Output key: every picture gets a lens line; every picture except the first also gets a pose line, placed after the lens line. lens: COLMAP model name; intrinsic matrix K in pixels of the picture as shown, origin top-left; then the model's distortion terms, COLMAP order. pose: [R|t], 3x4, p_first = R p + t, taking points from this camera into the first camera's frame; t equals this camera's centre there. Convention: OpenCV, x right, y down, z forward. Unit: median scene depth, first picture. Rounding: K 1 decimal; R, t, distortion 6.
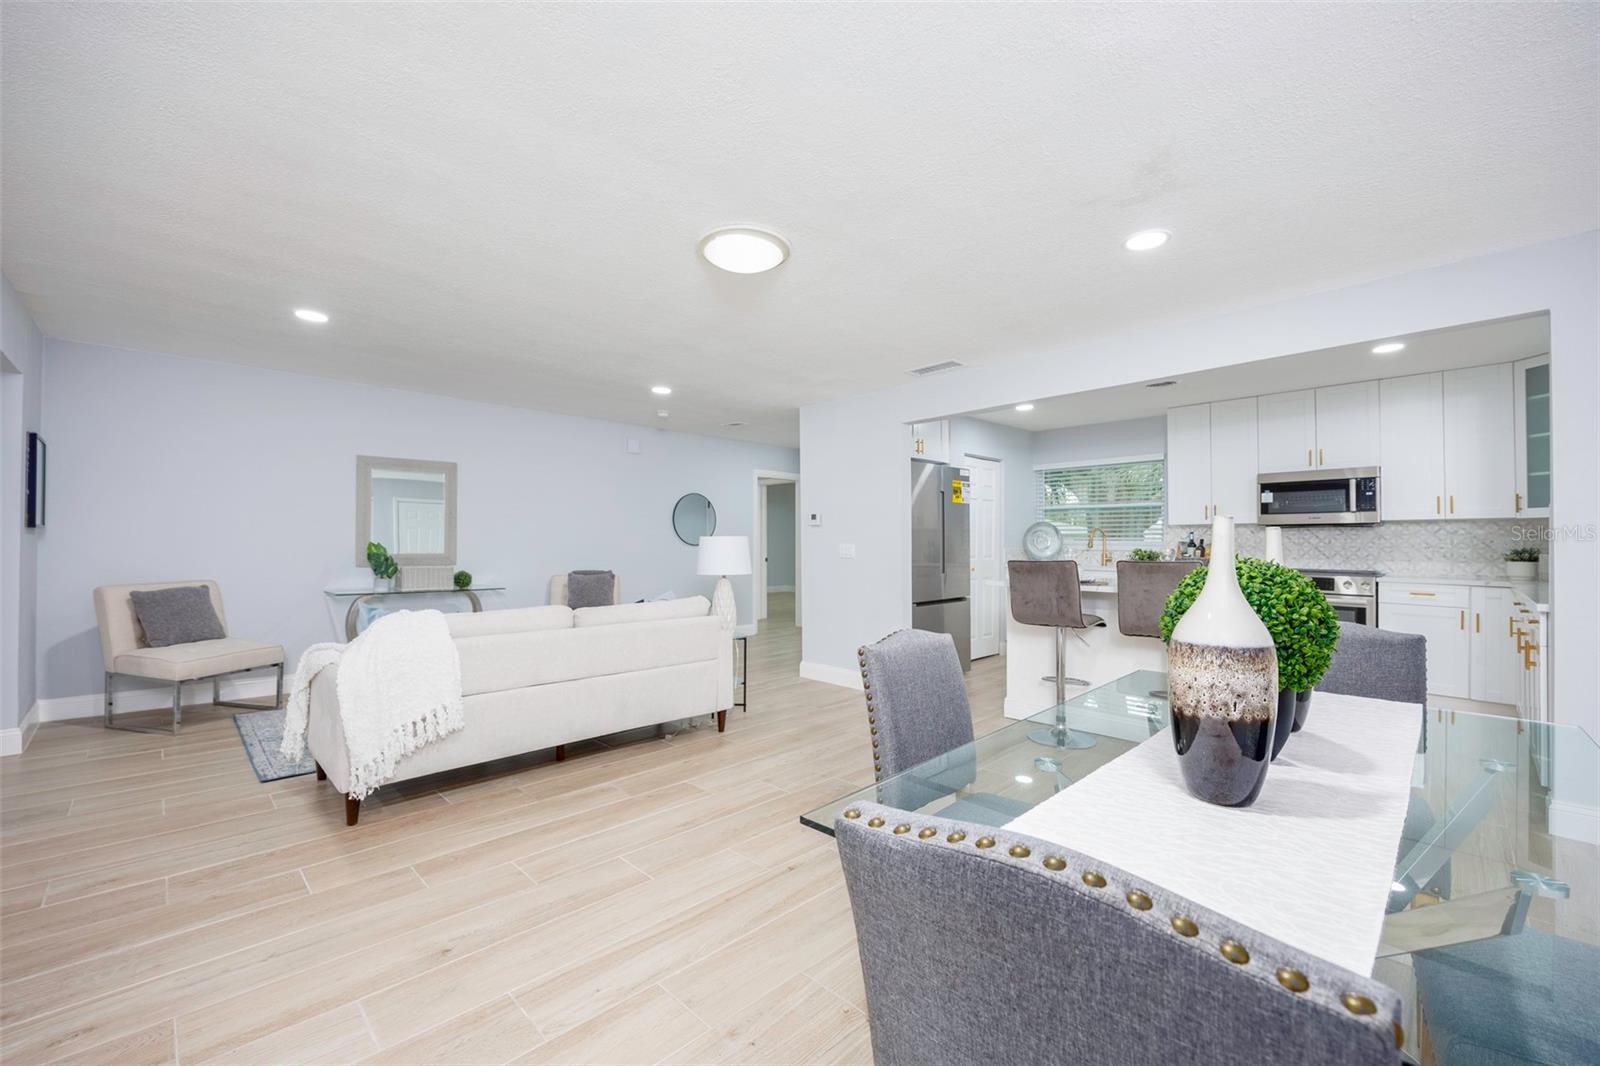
lens RADIAL K [[657.3, 0, 788.4], [0, 657.3, 525.3], [0, 0, 1]] dist [-0.002297, -0.001716]
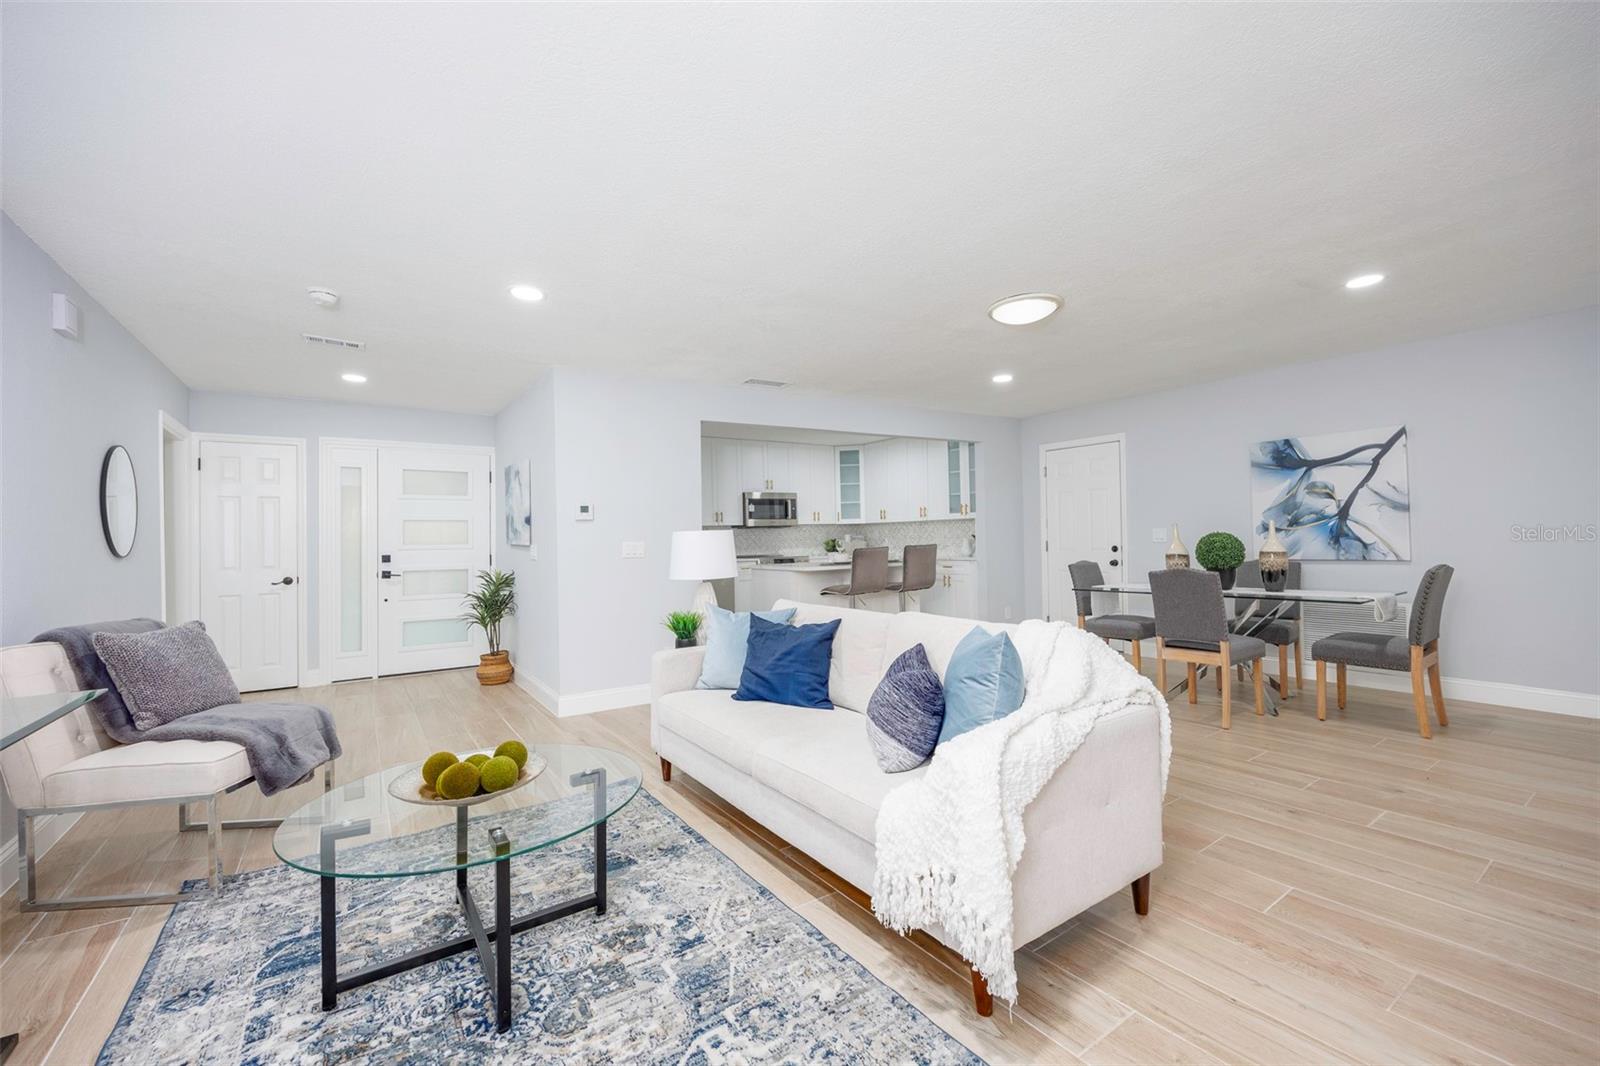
lens RADIAL K [[657.3, 0, 804.0], [0, 657.3, 527.6], [0, 0, 1]] dist [-0.002297, -0.001716]
pose [[0.160299, 0.010867, 0.987009, -0.807181], [-0.002457, 0.999941, -0.010610, 0.019312], [-0.987065, -0.000724, 0.160316, 0.697055]]
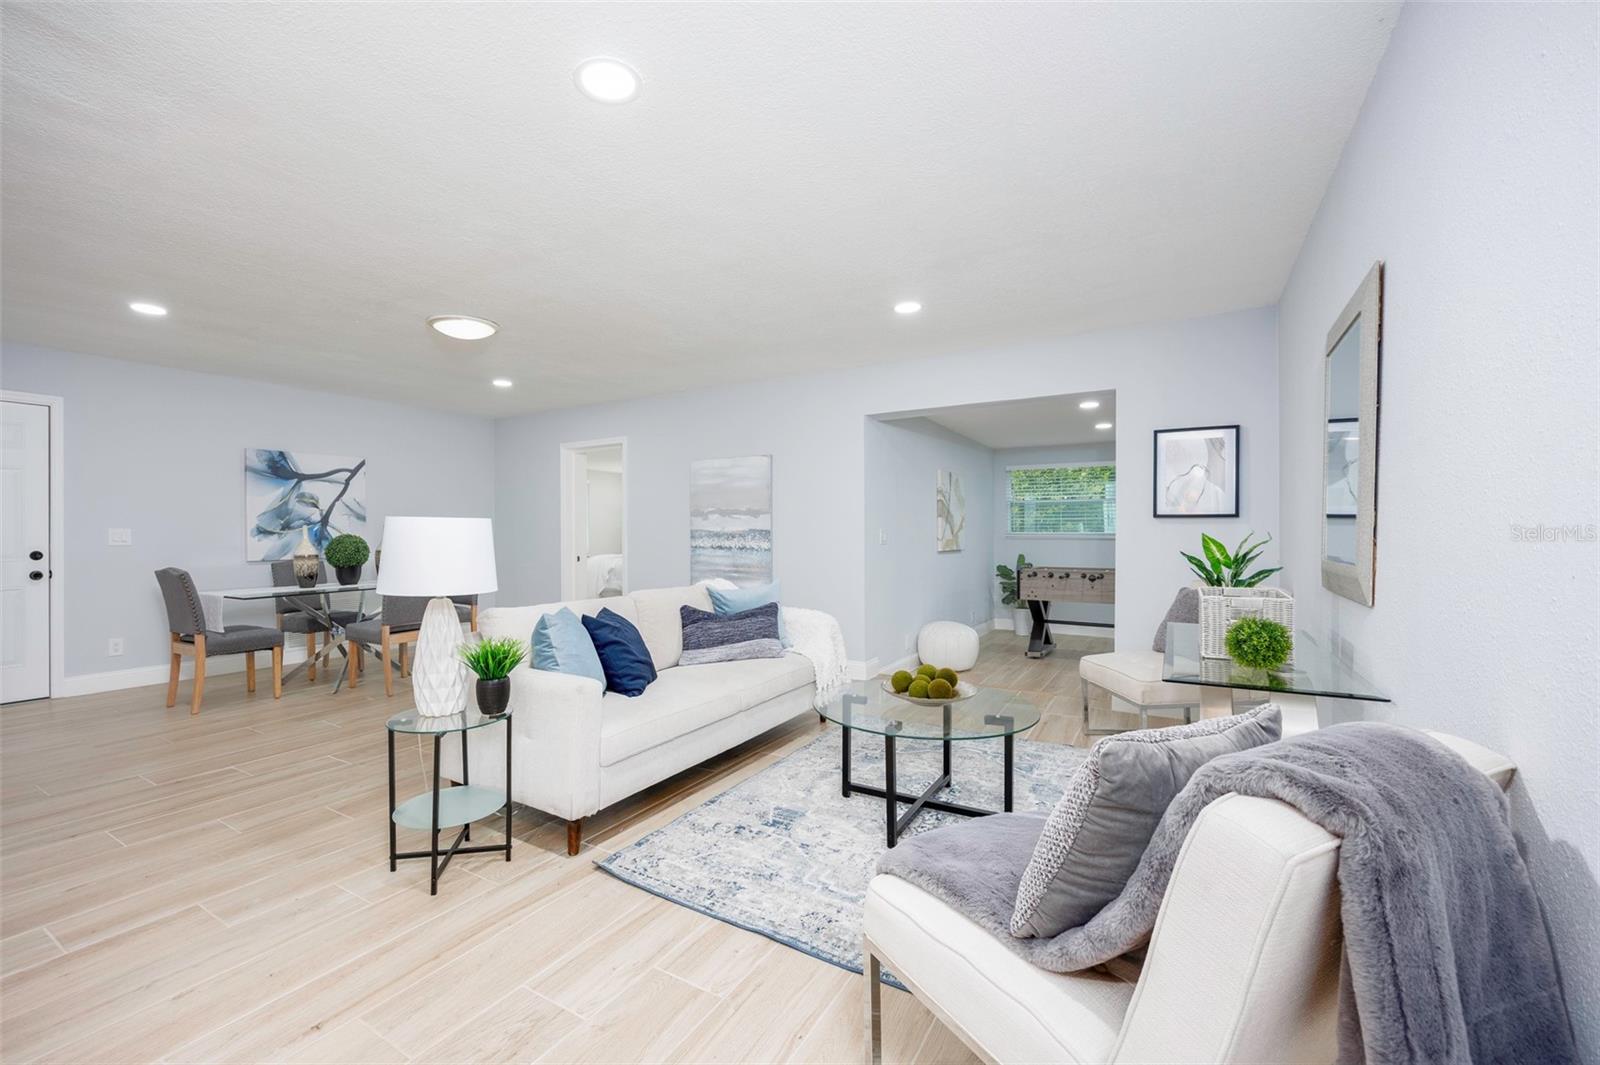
lens RADIAL K [[657.3, 0, 790.7], [0, 657.3, 537.9], [0, 0, 1]] dist [-0.002297, -0.001716]
pose [[-0.965534, 0.001571, -0.260272, -0.227849], [0.004915, 0.999914, -0.012200, 0.037102], [0.260230, -0.013058, -0.965458, 1.452743]]
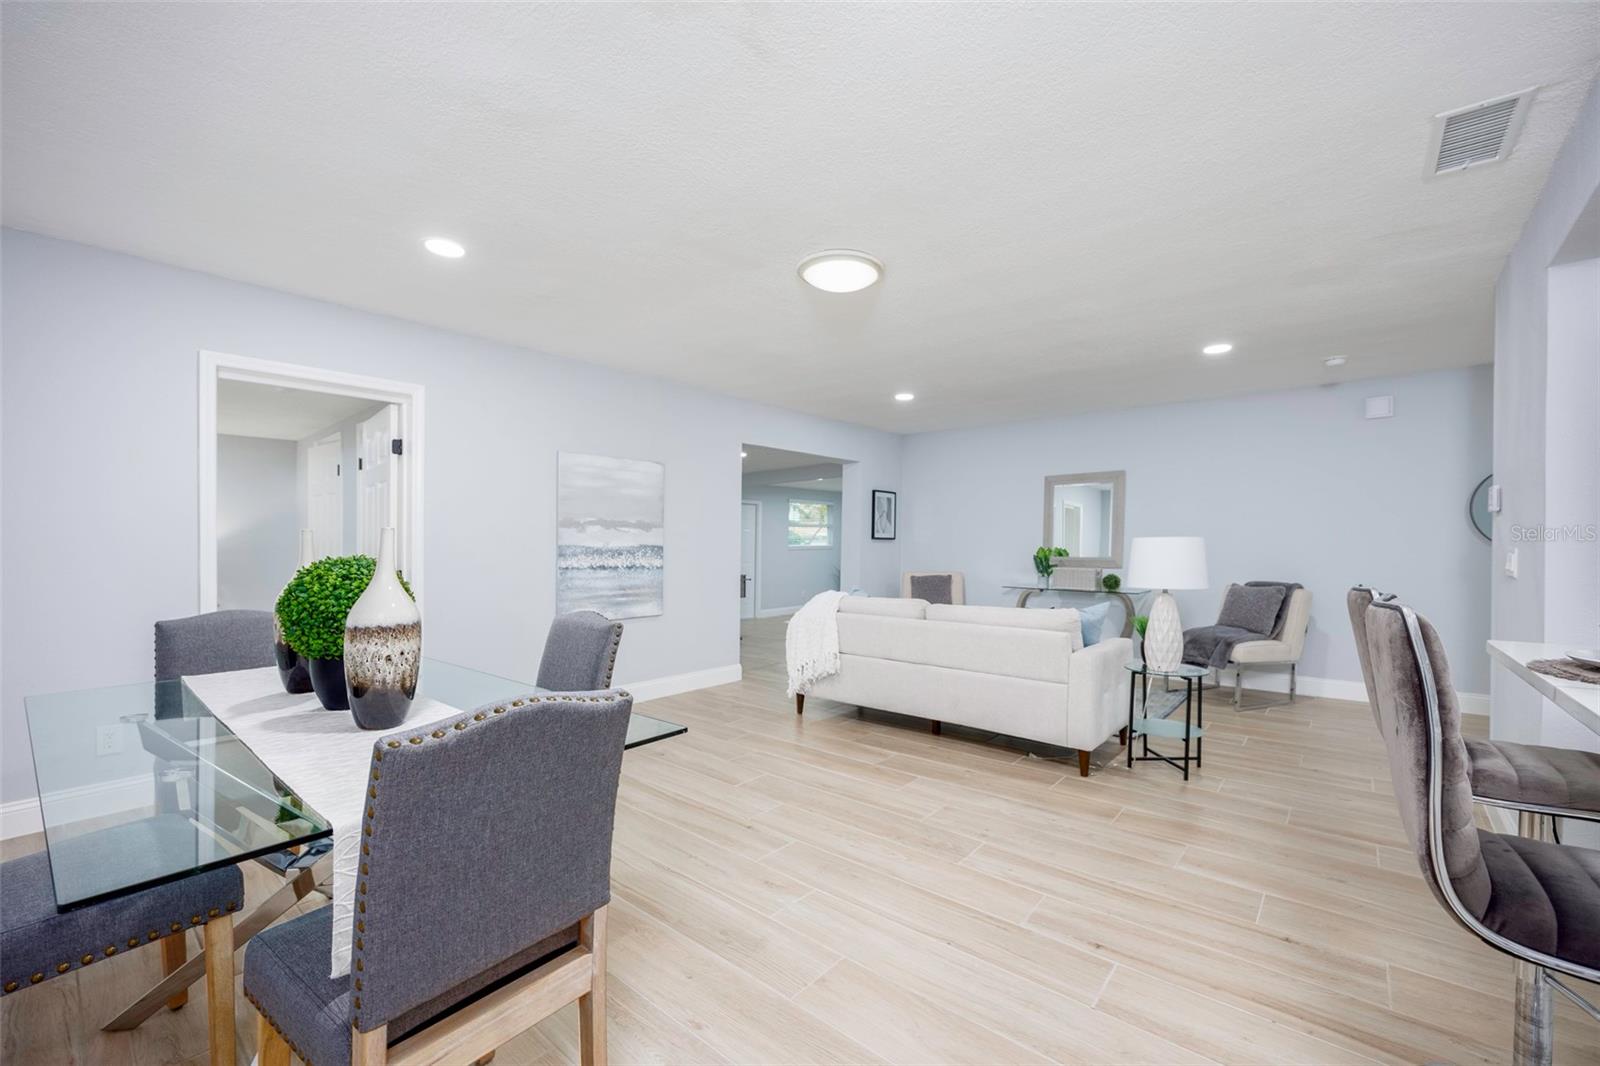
lens RADIAL K [[657.3, 0, 811.6], [0, 657.3, 540.1], [0, 0, 1]] dist [-0.002297, -0.001716]
pose [[0.103014, -0.010416, -0.994625, 0.558976], [0.023348, 0.999695, -0.008051, 0.014536], [0.994406, -0.022393, 0.103226, 0.478397]]
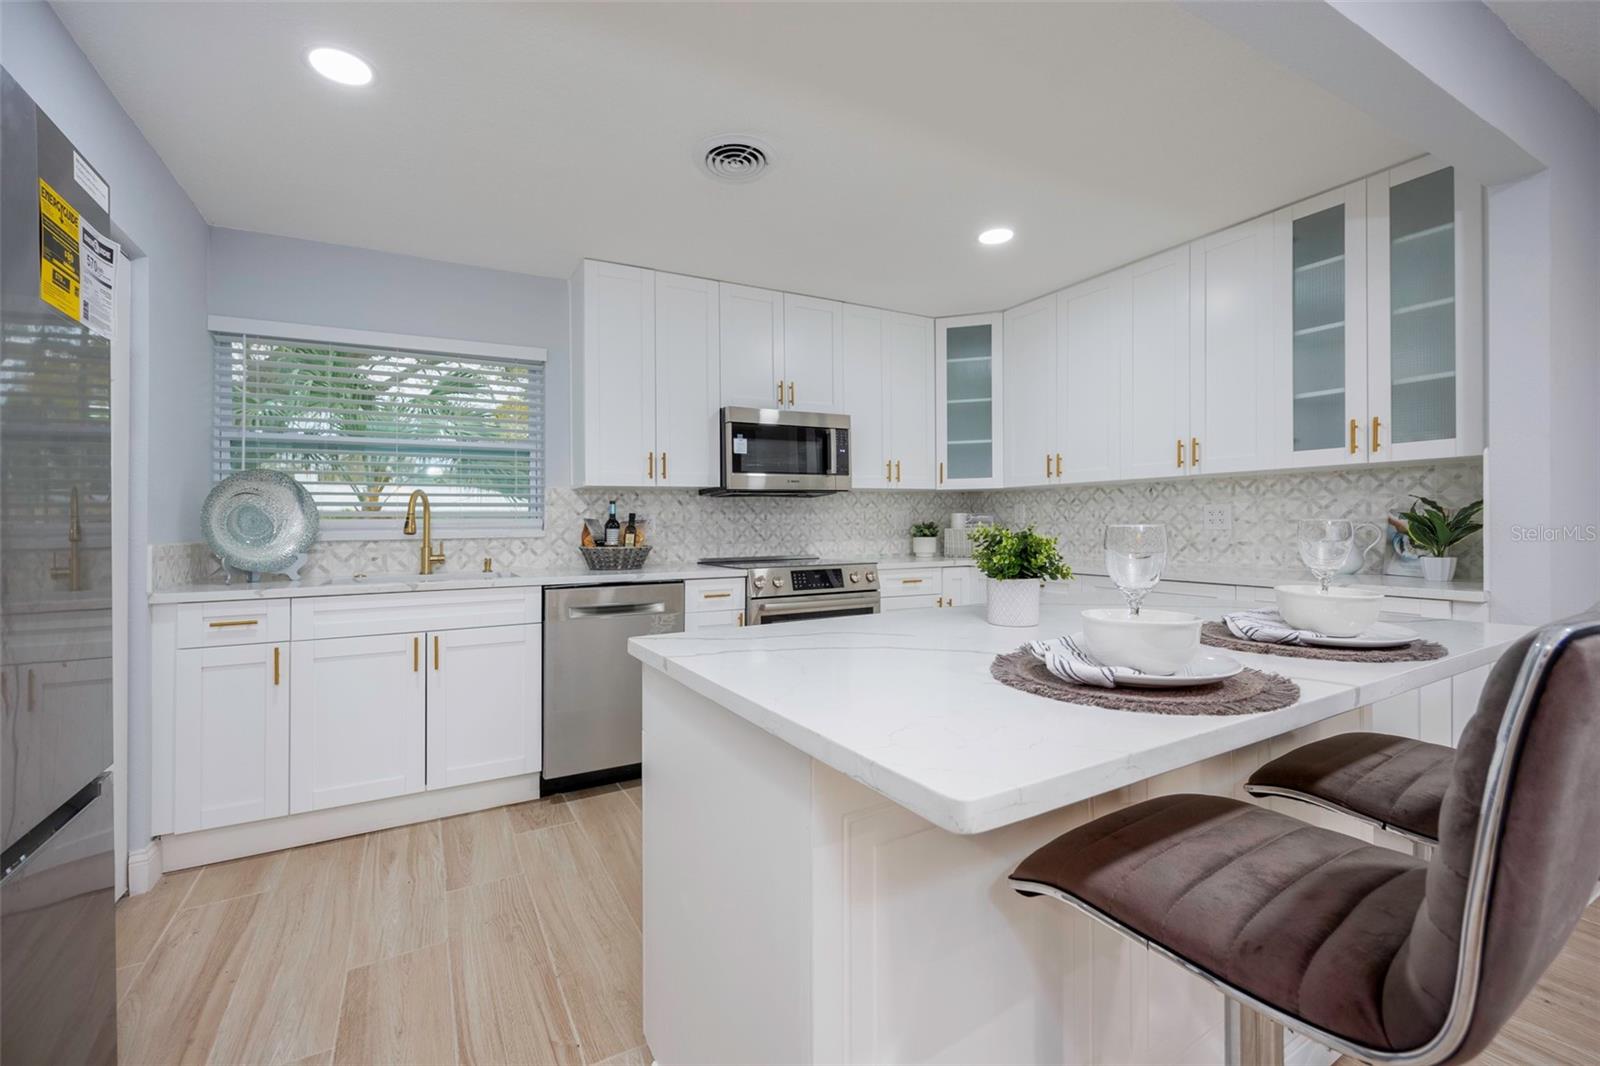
lens RADIAL K [[657.3, 0, 785.1], [0, 657.3, 524.4], [0, 0, 1]] dist [-0.002297, -0.001716]
pose [[0.263936, -0.009461, 0.964494, 0.150334], [-0.011999, 0.999842, 0.013091, 0.025421], [-0.964466, -0.015028, 0.263781, 0.864642]]
